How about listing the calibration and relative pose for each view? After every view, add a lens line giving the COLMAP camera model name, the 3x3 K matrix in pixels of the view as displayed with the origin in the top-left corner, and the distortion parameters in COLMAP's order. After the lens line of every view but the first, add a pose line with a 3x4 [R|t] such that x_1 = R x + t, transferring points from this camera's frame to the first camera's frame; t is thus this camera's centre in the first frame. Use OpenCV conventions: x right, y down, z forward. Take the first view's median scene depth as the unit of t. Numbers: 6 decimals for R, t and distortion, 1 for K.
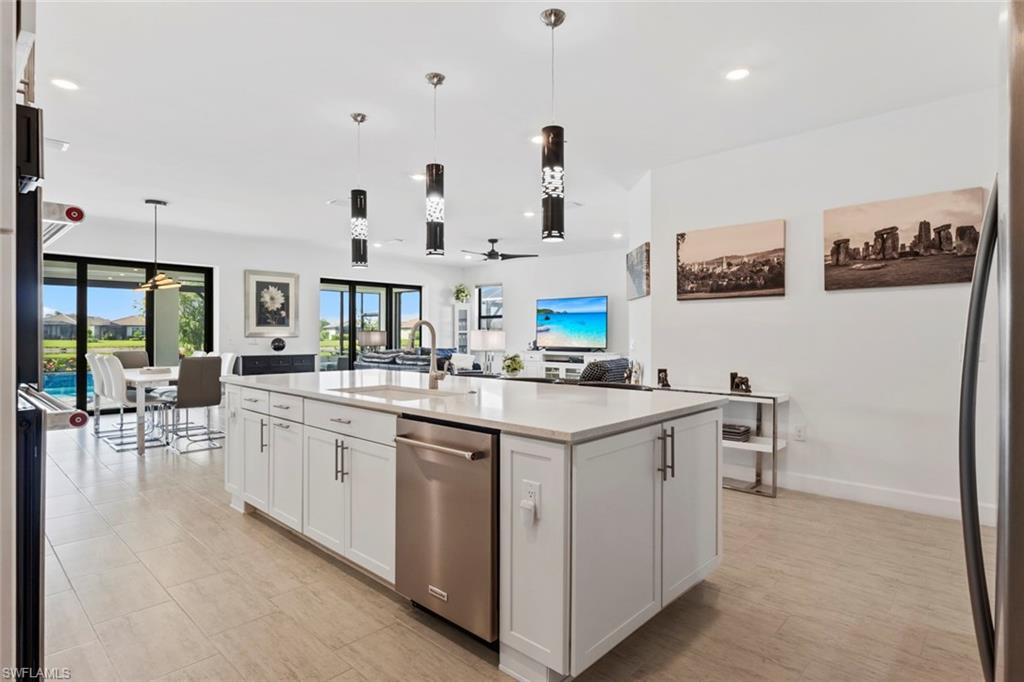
lens RADIAL K [[540.8, 0, 513.3], [0, 540.8, 342.3], [0, 0, 1]] dist [-0.003081, 0.001751]
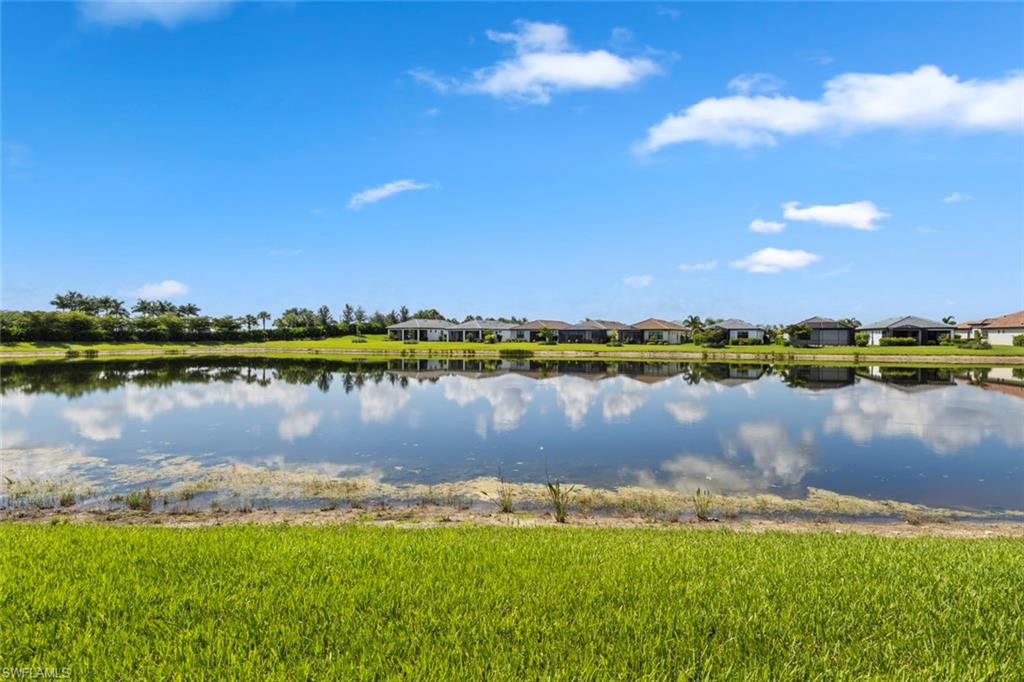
lens RADIAL K [[540.8, 0, 511.2], [0, 540.8, 339.9], [0, 0, 1]] dist [-0.003081, 0.001751]
pose [[0.680379, 0.002340, -0.732856, -1.749352], [-0.011235, 0.999911, -0.007238, -0.026594], [0.732774, 0.013158, 0.680345, 1.639113]]
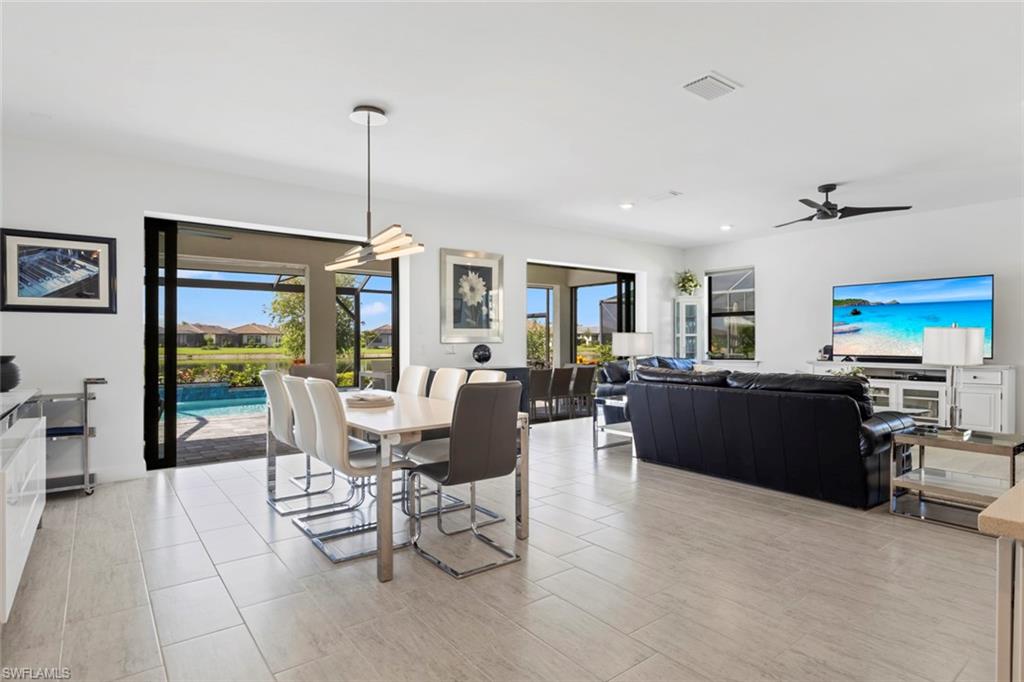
lens RADIAL K [[540.8, 0, 508.6], [0, 540.8, 341.1], [0, 0, 1]] dist [-0.003081, 0.001751]
pose [[0.987244, -0.006175, -0.159098, -0.269451], [0.004086, 0.999901, -0.013453, -0.002316], [0.159165, 0.012631, 0.987171, 0.287987]]
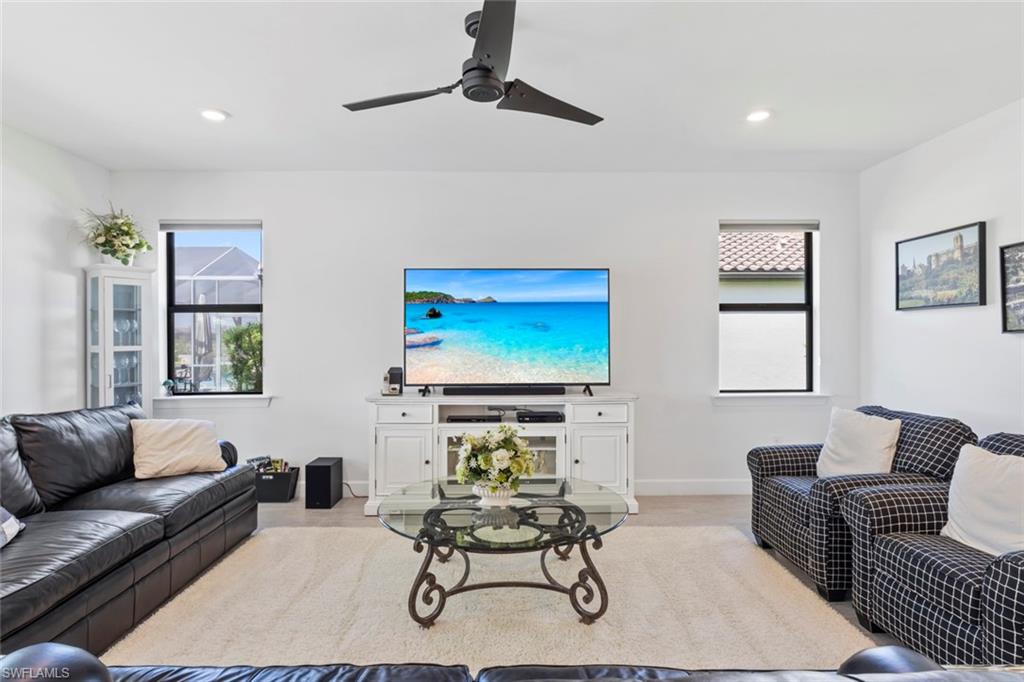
lens RADIAL K [[540.8, 0, 512.6], [0, 540.8, 338.6], [0, 0, 1]] dist [-0.003081, 0.001751]
pose [[0.716011, -0.006765, 0.698056, -0.192639], [0.014189, 0.999888, -0.004864, -0.024697], [-0.697945, 0.013387, 0.716026, 0.706423]]
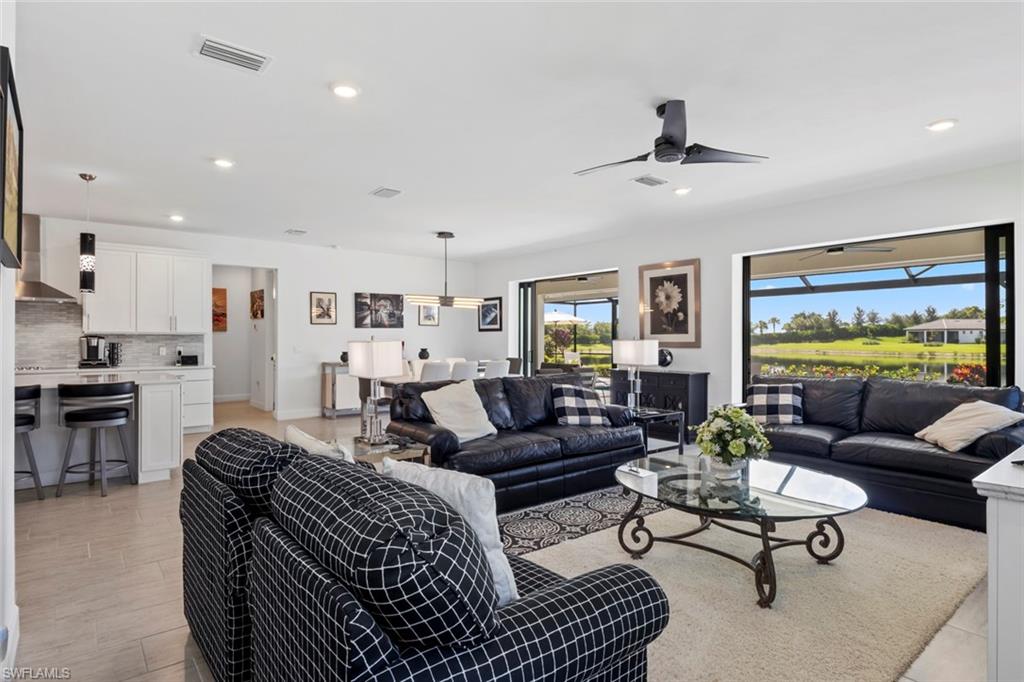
lens RADIAL K [[540.8, 0, 509.6], [0, 540.8, 340.7], [0, 0, 1]] dist [-0.003081, 0.001751]
pose [[-0.128795, -0.000236, -0.991671, 0.320471], [-0.013603, 0.999906, 0.001529, -0.016587], [0.991578, 0.013686, -0.128786, 0.826483]]
